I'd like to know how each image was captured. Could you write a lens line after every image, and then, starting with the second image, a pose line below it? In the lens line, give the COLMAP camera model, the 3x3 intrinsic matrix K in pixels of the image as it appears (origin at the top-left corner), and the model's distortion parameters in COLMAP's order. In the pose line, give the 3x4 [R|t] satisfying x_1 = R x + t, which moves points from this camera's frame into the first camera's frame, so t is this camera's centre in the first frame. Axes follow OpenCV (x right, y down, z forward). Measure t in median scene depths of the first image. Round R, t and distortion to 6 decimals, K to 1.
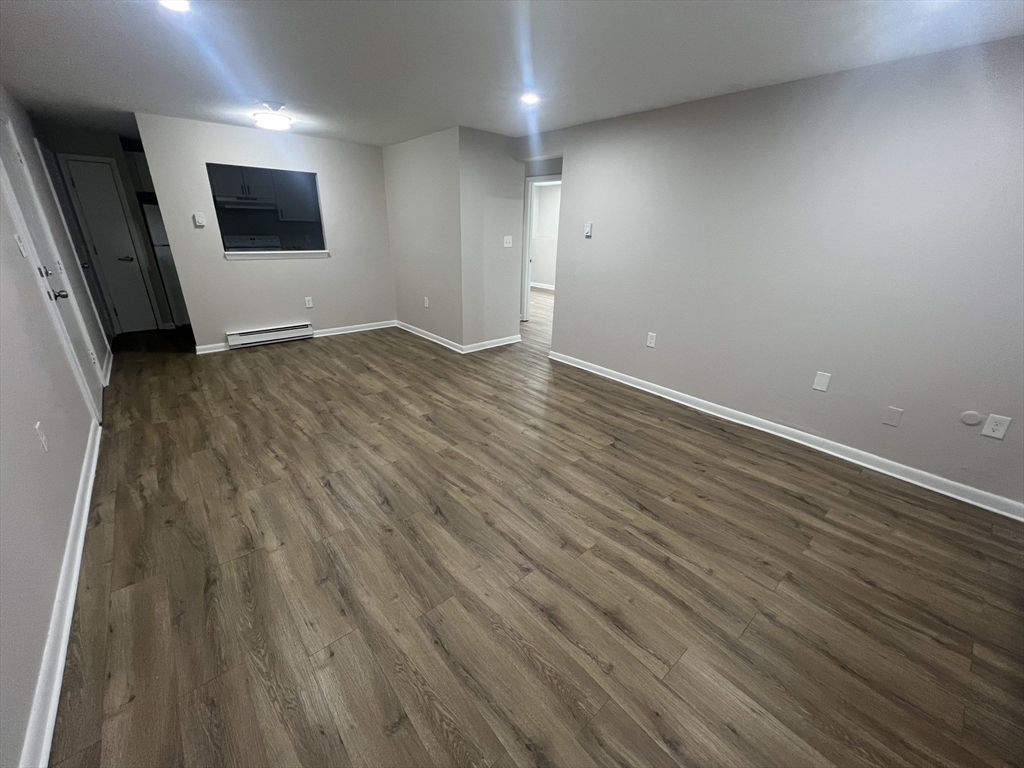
lens RADIAL K [[410.1, 0, 512.0], [0, 410.1, 382.0], [0, 0, 1]] dist [0.000986, 0.000393]
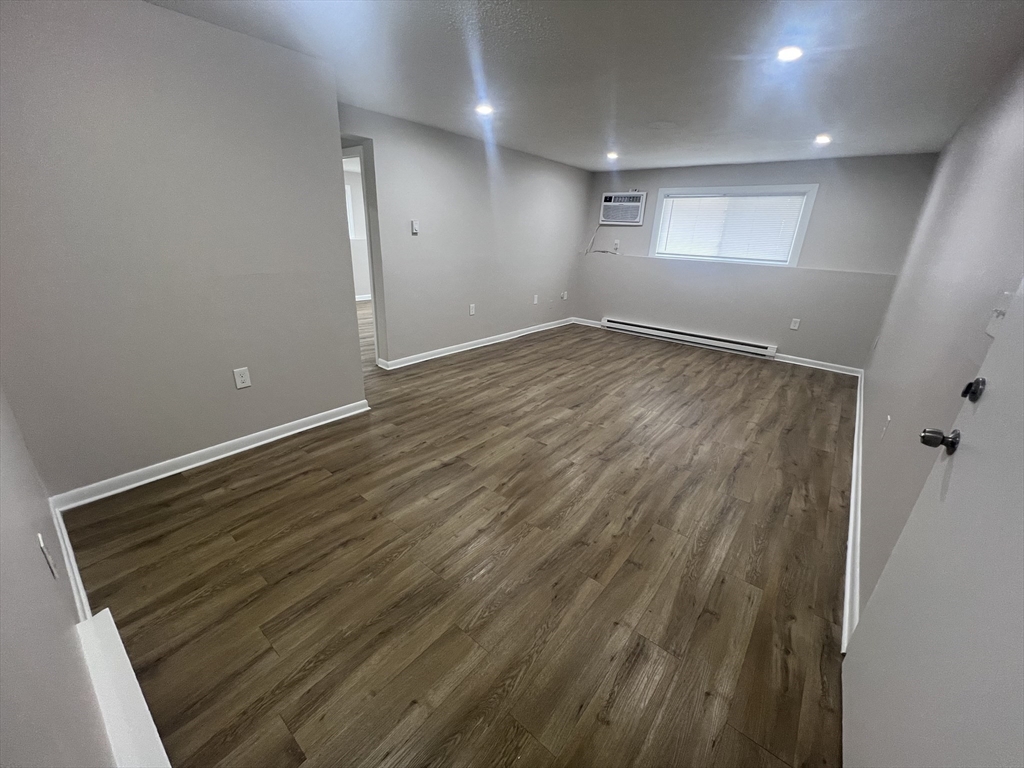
lens RADIAL K [[412.5, 0, 512.3], [0, 412.5, 384.6], [0, 0, 1]] dist [-0.000391, 0.000091]
pose [[-0.180177, -0.373138, 0.910112, -1.154725], [0.307893, 0.857364, 0.412466, -0.469581], [-0.934205, 0.354534, -0.039591, 1.170824]]
